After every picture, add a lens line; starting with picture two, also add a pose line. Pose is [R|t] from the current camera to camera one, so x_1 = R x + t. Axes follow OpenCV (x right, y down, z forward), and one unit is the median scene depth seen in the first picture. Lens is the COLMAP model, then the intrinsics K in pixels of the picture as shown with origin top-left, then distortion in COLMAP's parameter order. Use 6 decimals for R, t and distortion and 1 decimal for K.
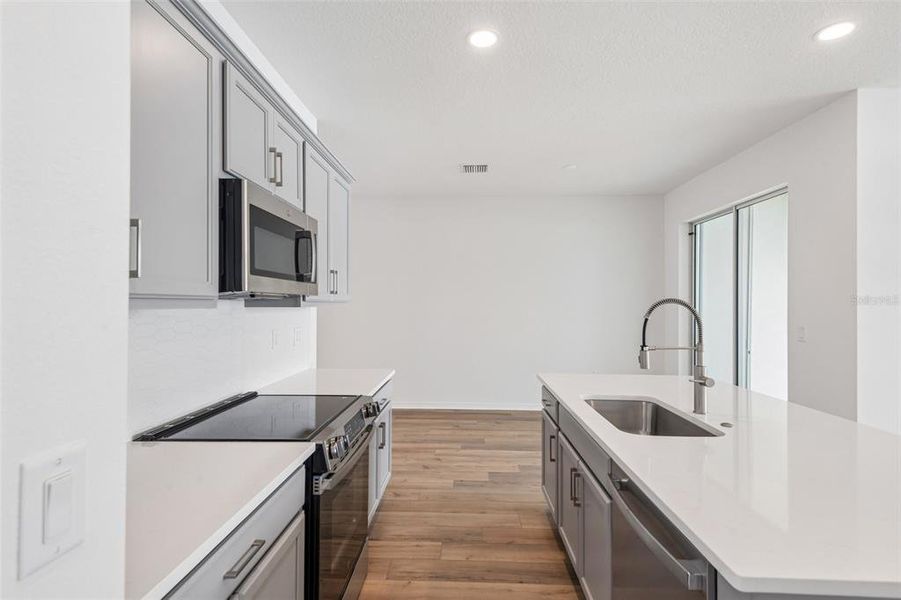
lens RADIAL K [[440.0, 0, 451.9], [0, 440.0, 302.9], [0, 0, 1]] dist [0.001073, -0.000338]
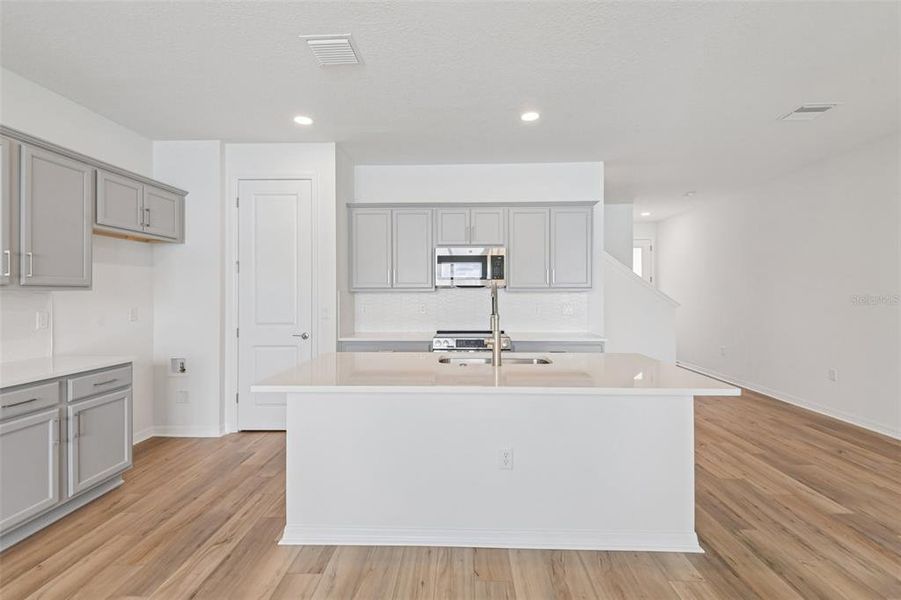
lens RADIAL K [[415.2, 0, 449.6], [0, 415.2, 293.5], [0, 0, 1]] dist [0.025300, -0.018661]
pose [[-0.003975, -0.005928, -0.999975, 1.576139], [0.004232, 0.999973, -0.005945, 0.030880], [0.999983, -0.004256, -0.003950, 0.744729]]
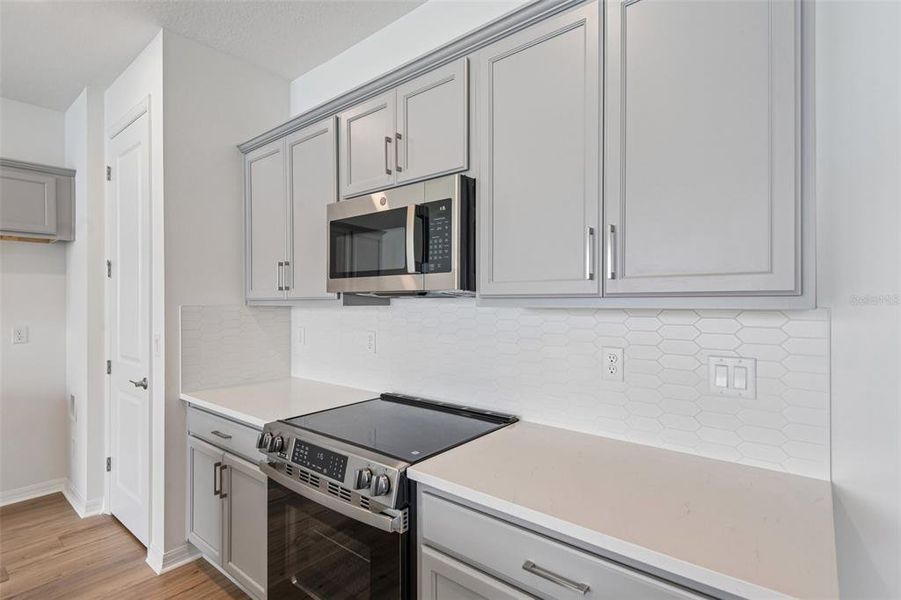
lens RADIAL K [[438.5, 0, 450.5], [0, 438.5, 300.0], [0, 0, 1]] dist [0.012308, -0.001302]
pose [[-0.612371, -0.003452, -0.790563, 0.210369], [0.003229, 0.999971, -0.006868, 0.003494], [0.790564, -0.006758, -0.612342, 1.379328]]
